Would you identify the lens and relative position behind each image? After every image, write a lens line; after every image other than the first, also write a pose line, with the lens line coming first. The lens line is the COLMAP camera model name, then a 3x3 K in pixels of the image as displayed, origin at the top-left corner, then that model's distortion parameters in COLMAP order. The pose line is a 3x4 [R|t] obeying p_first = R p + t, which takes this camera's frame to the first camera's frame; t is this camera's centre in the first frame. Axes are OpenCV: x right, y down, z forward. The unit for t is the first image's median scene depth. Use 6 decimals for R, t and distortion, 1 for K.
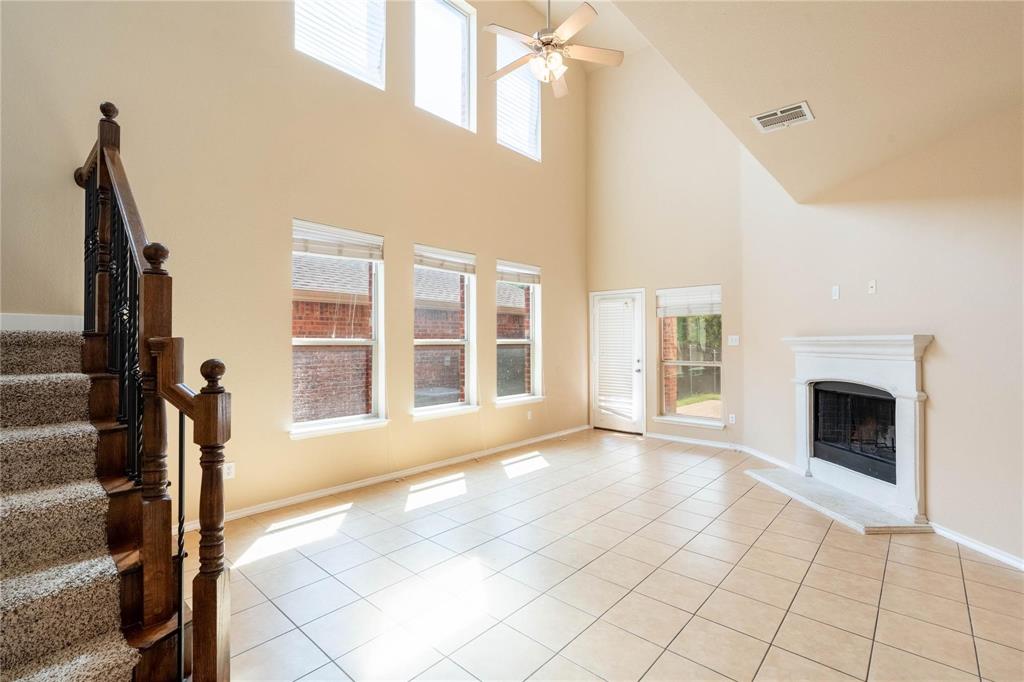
lens RADIAL K [[464.4, 0, 518.7], [0, 464.4, 338.3], [0, 0, 1]] dist [-0.004778, 0.002120]
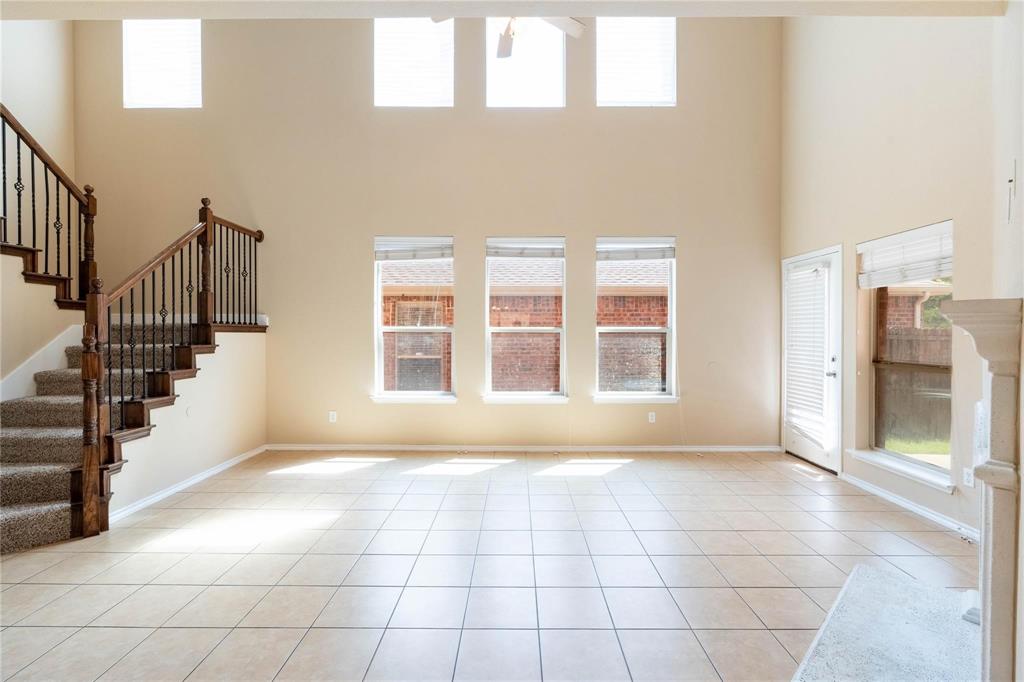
lens RADIAL K [[464.4, 0, 511.9], [0, 464.4, 339.3], [0, 0, 1]] dist [-0.004778, 0.002120]
pose [[0.656607, 0.012006, -0.754137, 0.514575], [0.003563, 0.999813, 0.019019, 0.008513], [0.754224, -0.015175, 0.656442, 0.278966]]
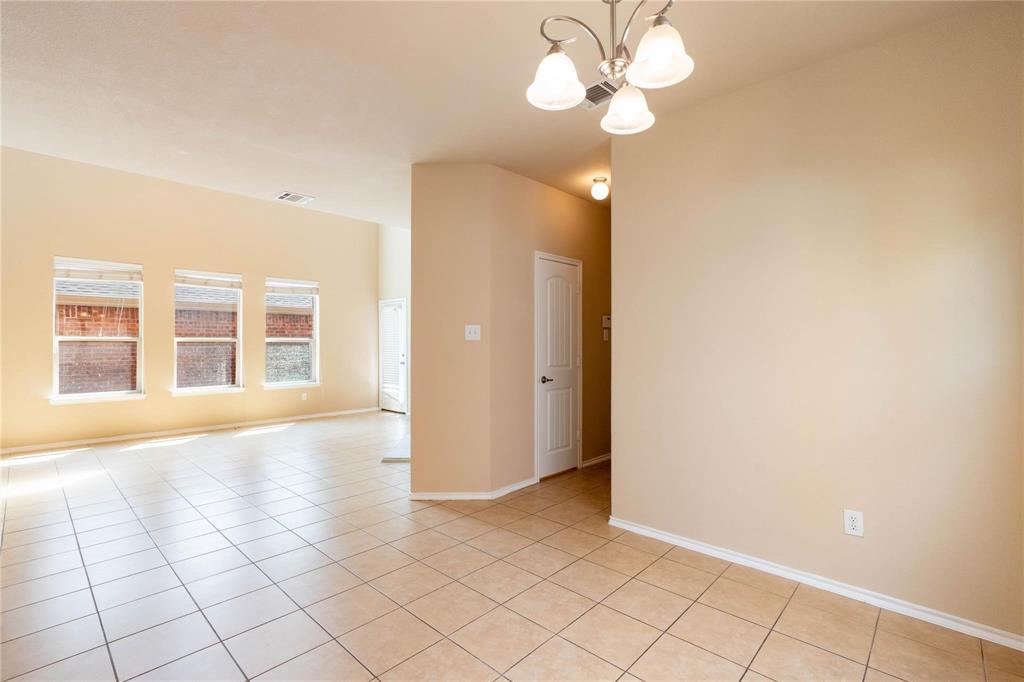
lens RADIAL K [[464.4, 0, 509.9], [0, 464.4, 338.7], [0, 0, 1]] dist [-0.004778, 0.002120]
pose [[0.999273, -0.001455, -0.038094, 0.681185], [0.001337, 0.999994, -0.003122, 0.009001], [0.038099, 0.003068, 0.999269, -0.282150]]
